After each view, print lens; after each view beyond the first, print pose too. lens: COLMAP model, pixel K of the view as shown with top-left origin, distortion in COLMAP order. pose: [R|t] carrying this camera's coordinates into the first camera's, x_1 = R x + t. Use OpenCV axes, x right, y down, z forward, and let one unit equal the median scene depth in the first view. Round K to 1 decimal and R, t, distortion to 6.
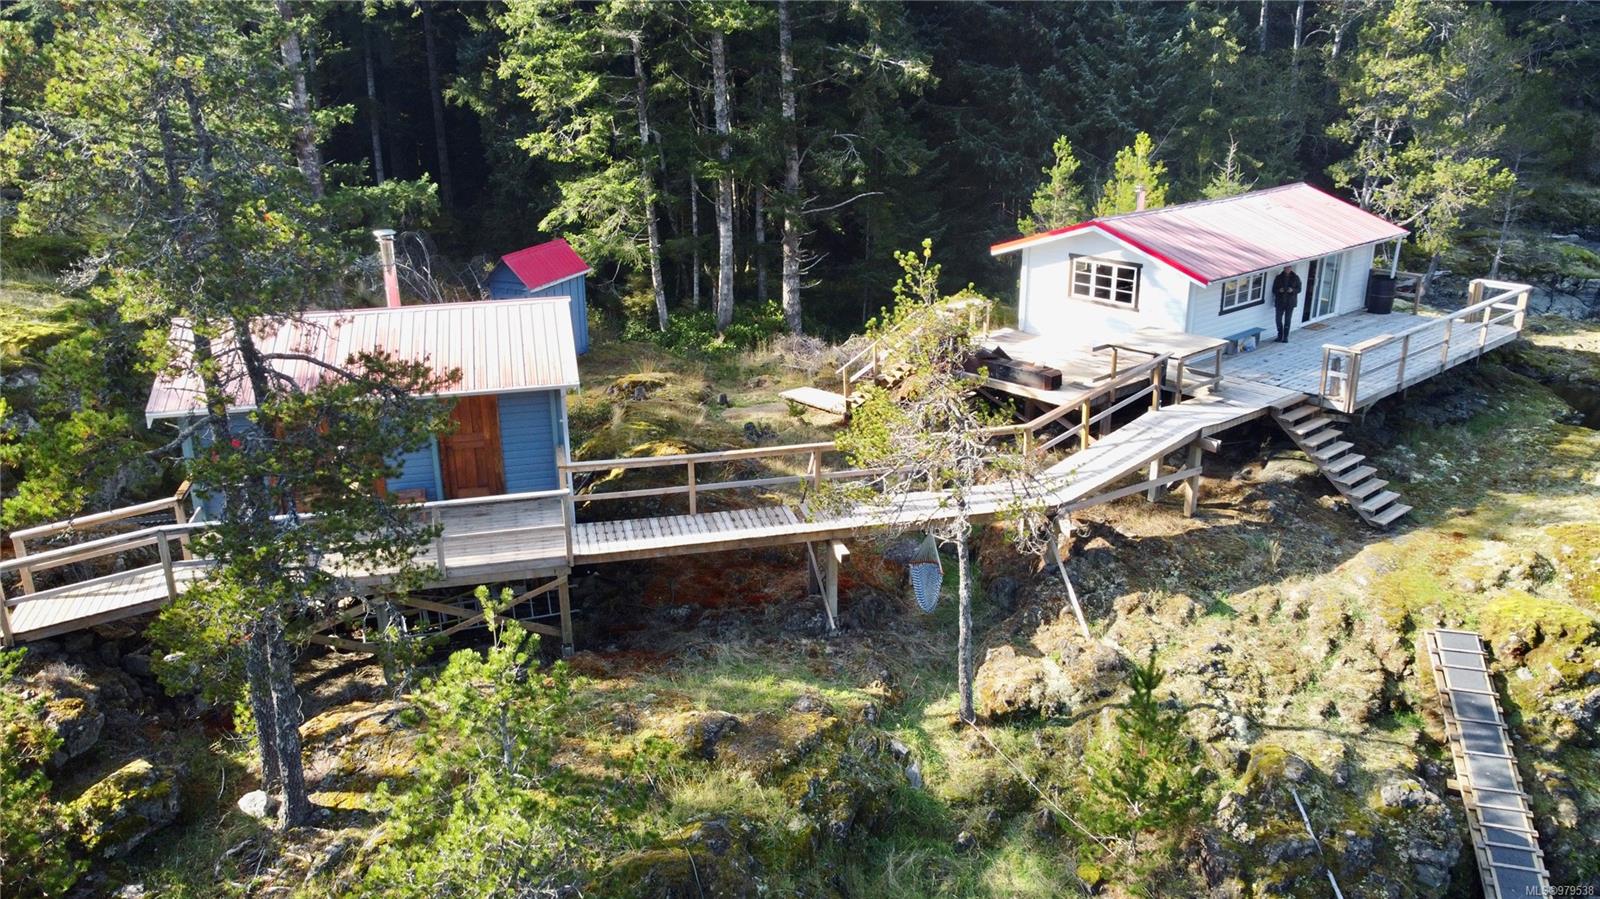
lens RADIAL K [[1199.7, 0, 800.4], [0, 1199.7, 454.4], [0, 0, 1]] dist [0.005668, -0.018360]
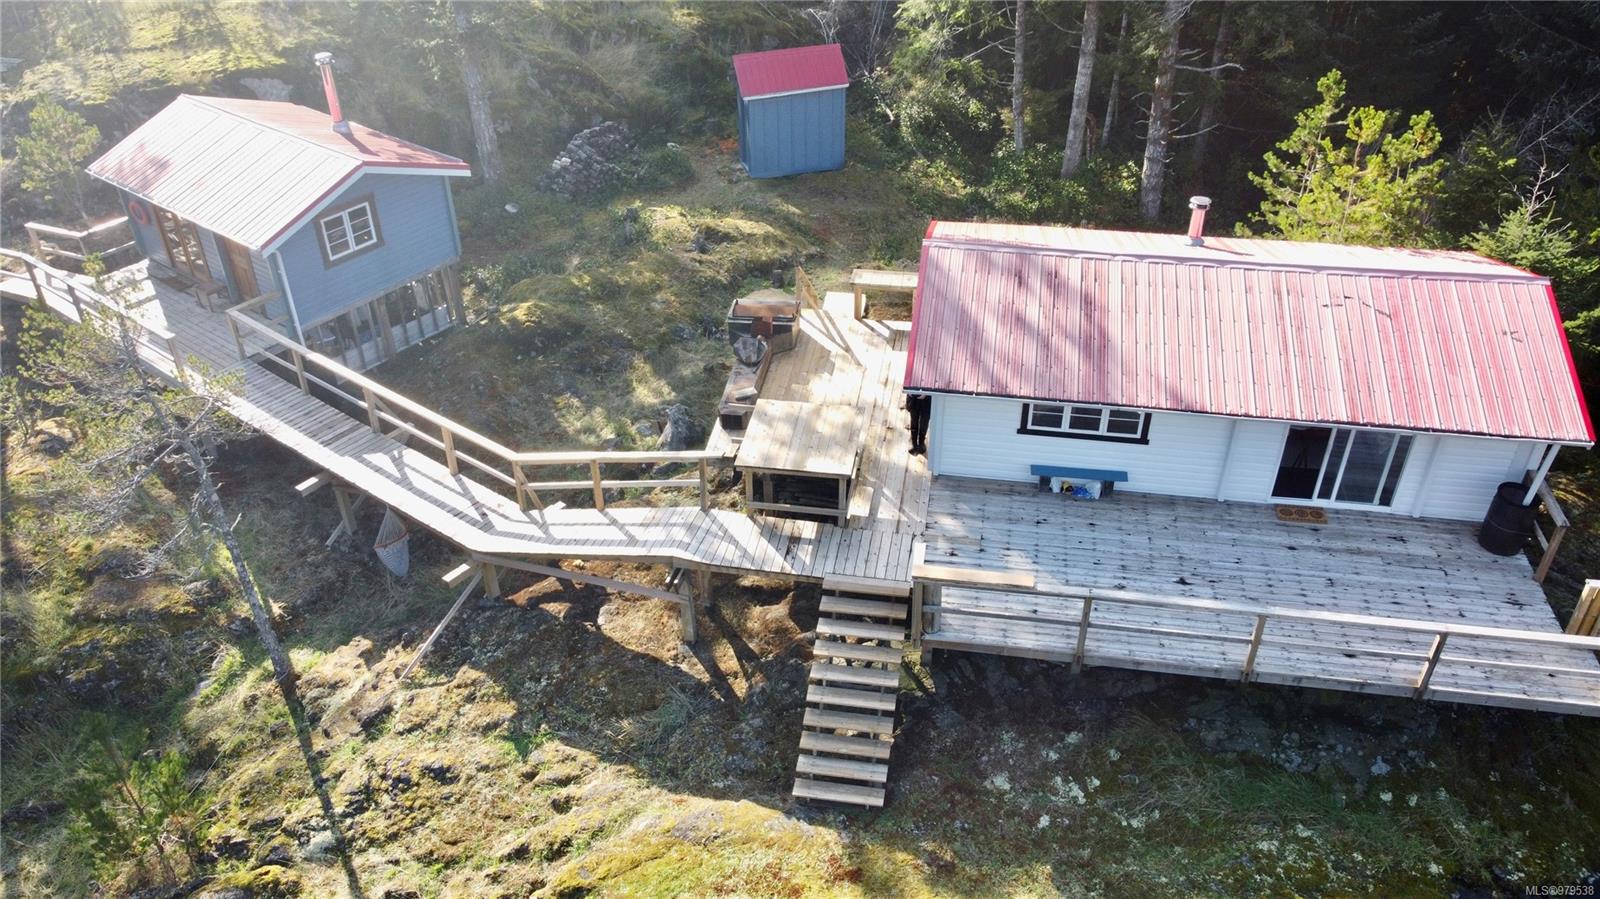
lens RADIAL K [[1199.7, 0, 753.9], [0, 1199.7, 443.3], [0, 0, 1]] dist [0.005668, -0.018360]
pose [[0.635204, 0.443062, -0.632623, 0.916367], [-0.251714, 0.893131, 0.372769, -0.437054], [0.730176, -0.077544, 0.678845, 0.546132]]
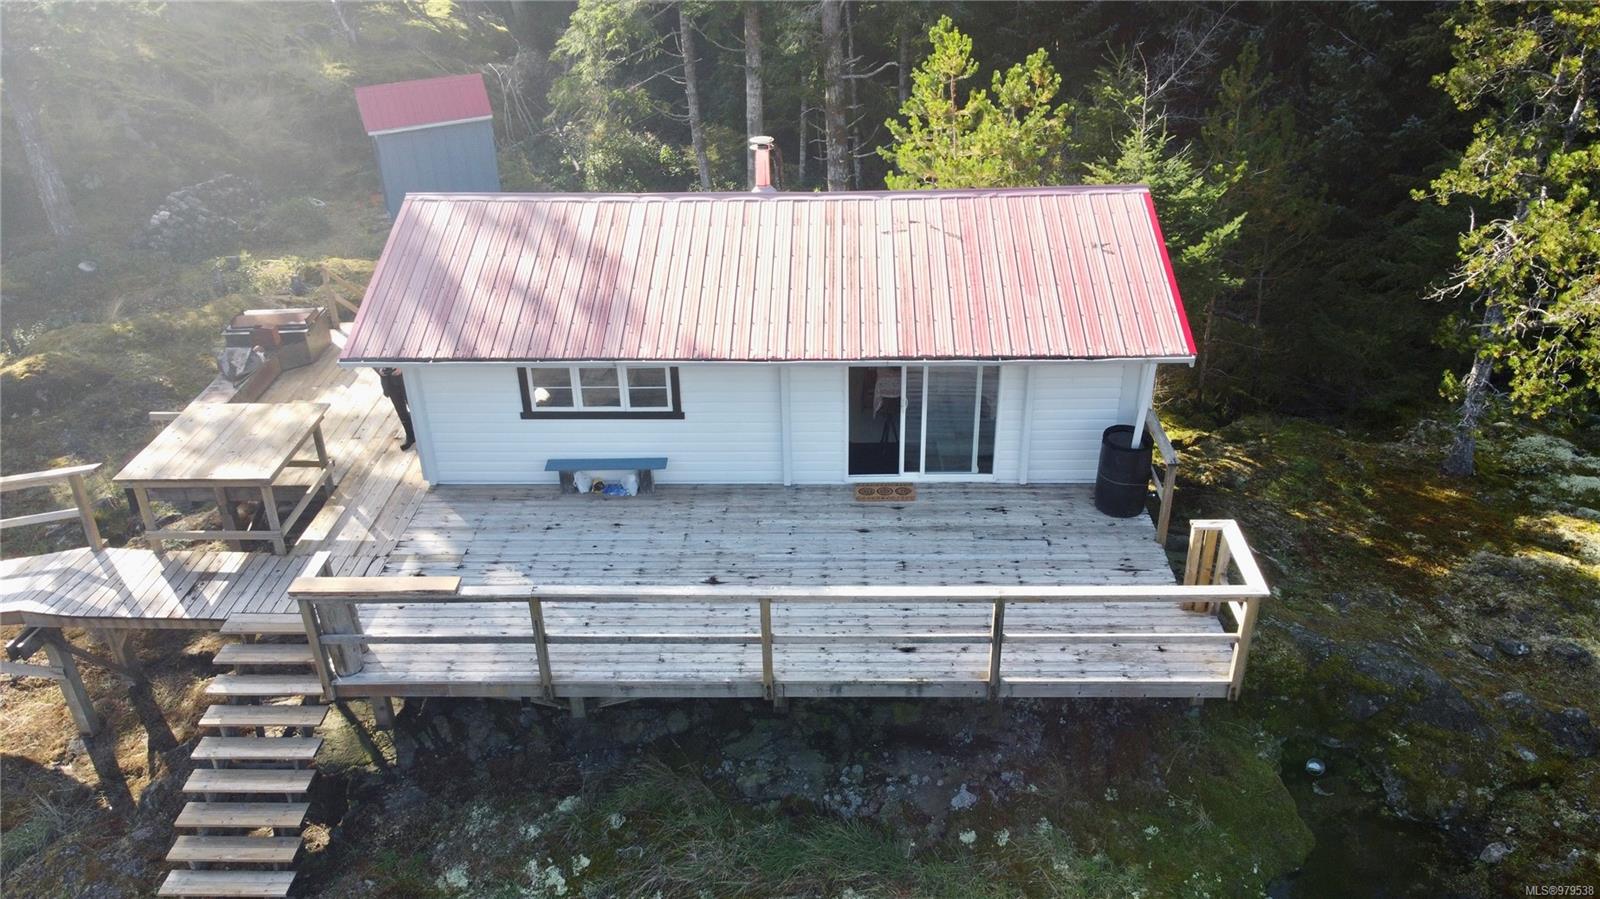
lens RADIAL K [[1199.7, 0, 749.3], [0, 1199.7, 458.1], [0, 0, 1]] dist [0.005668, -0.018360]
pose [[0.732961, 0.327016, -0.596514, 0.991706], [-0.211979, 0.943012, 0.256503, -0.341509], [0.646400, -0.061558, 0.760511, 0.861878]]
